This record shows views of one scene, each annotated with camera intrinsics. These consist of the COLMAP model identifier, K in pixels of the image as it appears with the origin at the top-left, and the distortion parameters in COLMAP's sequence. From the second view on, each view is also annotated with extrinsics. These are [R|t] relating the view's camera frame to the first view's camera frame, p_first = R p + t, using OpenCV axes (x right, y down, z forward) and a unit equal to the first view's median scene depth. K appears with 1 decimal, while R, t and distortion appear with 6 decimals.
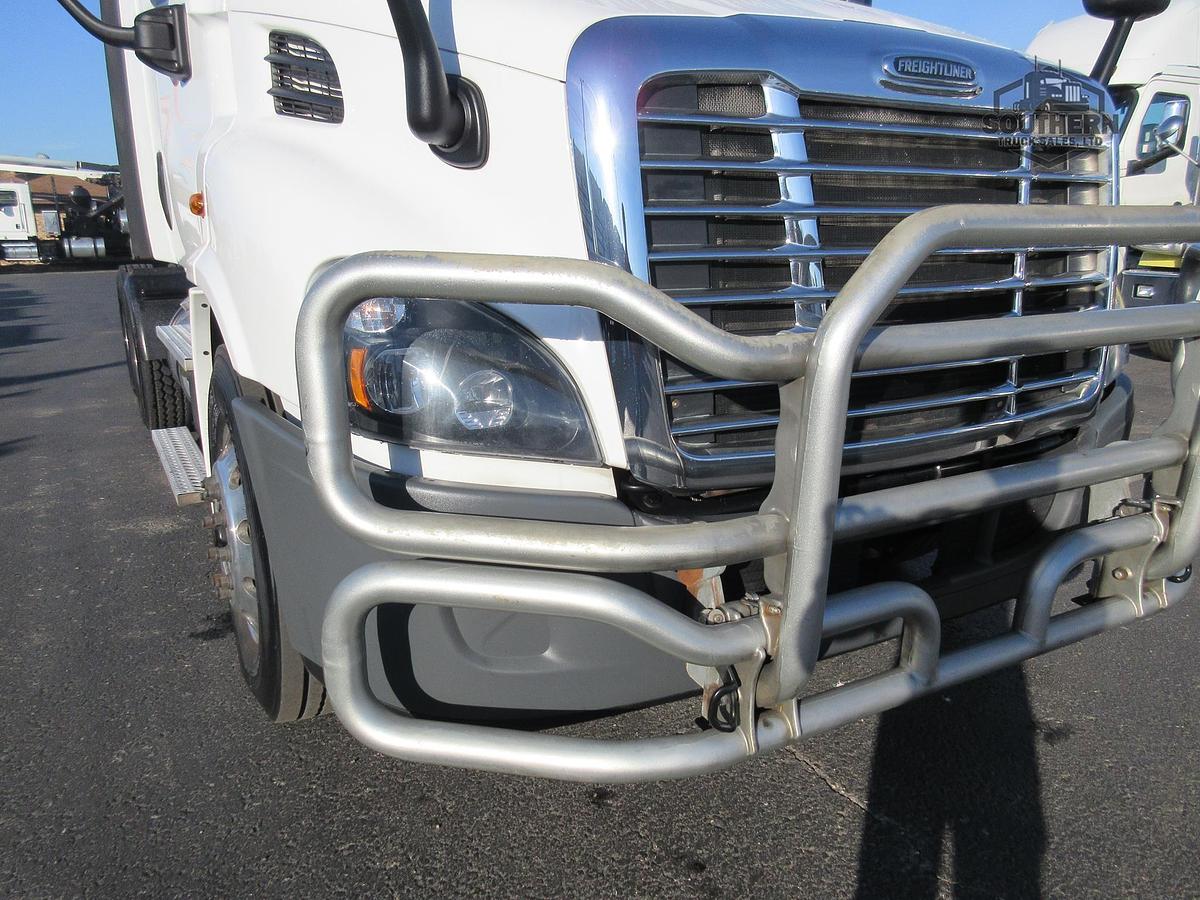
lens RADIAL K [[905.4, 0, 568.6], [0, 905.4, 448.1], [0, 0, 1]] dist [0.032743, -0.016743]
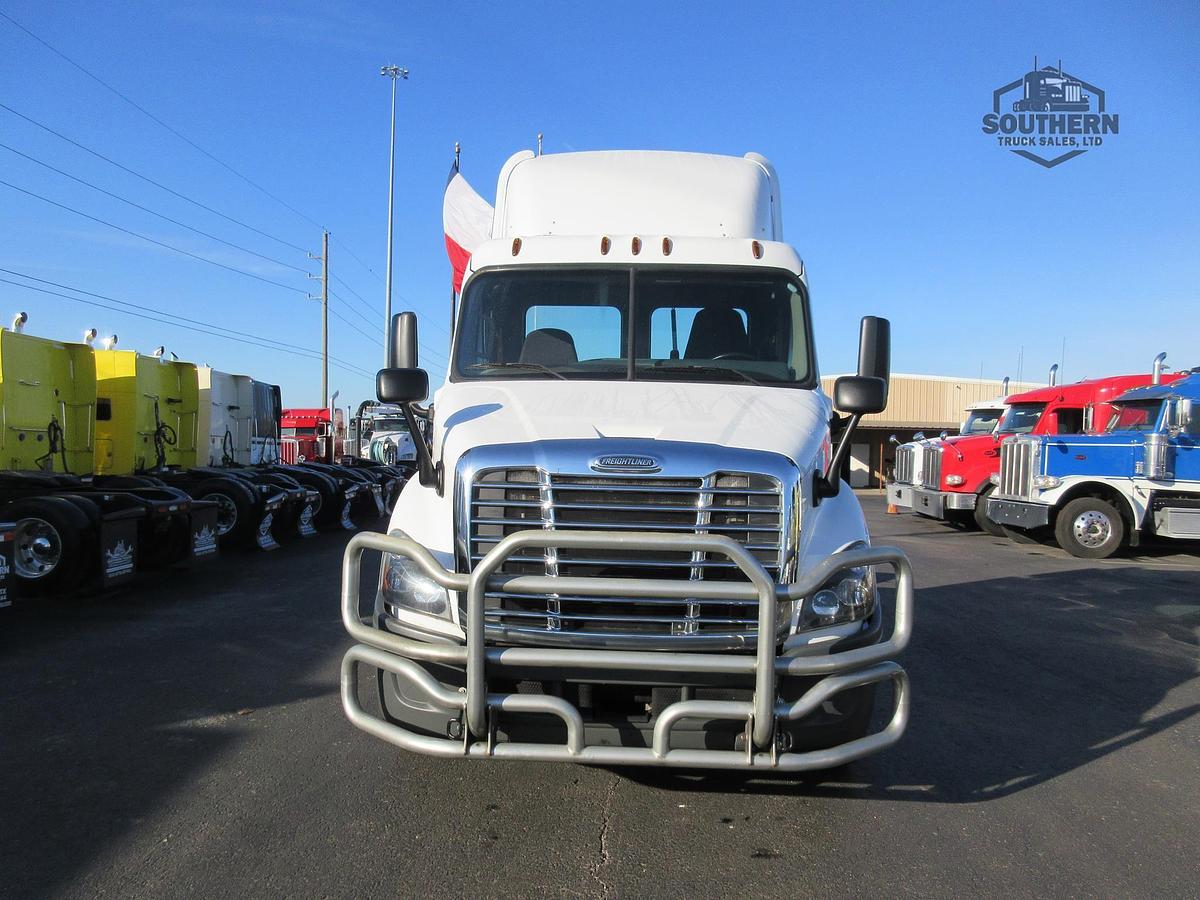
lens RADIAL K [[905.4, 0, 597.0], [0, 905.4, 440.6], [0, 0, 1]] dist [0.032743, -0.016743]
pose [[0.849085, 0.027144, -0.527558, 1.563656], [-0.155182, 0.967432, -0.199983, -0.024612], [0.504948, 0.251670, 0.825645, -0.872628]]
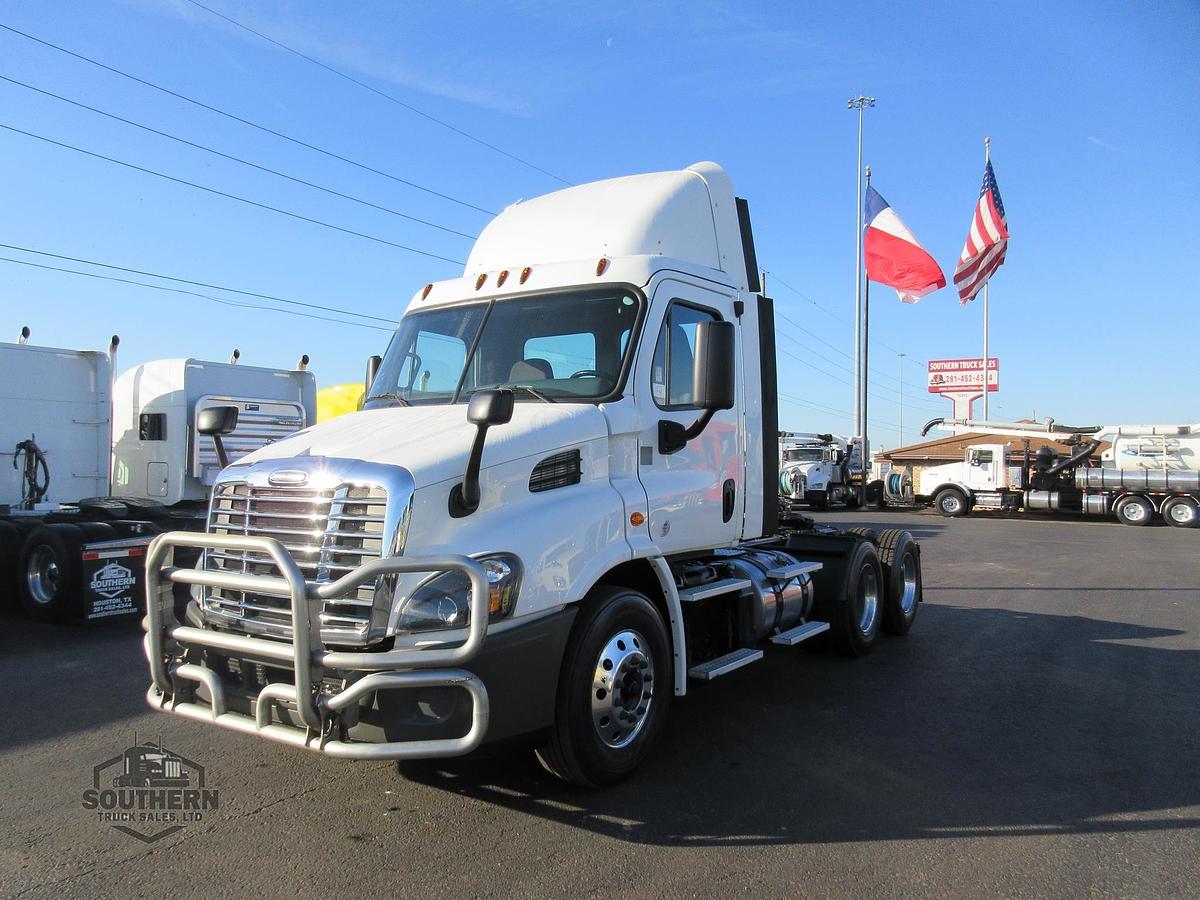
lens RADIAL K [[905.4, 0, 604.9], [0, 905.4, 442.8], [0, 0, 1]] dist [0.032743, -0.016743]
pose [[0.458018, -0.009368, -0.888894, 3.148666], [-0.226049, 0.965847, -0.126655, -0.389440], [0.859722, 0.258944, 0.440258, 0.600315]]
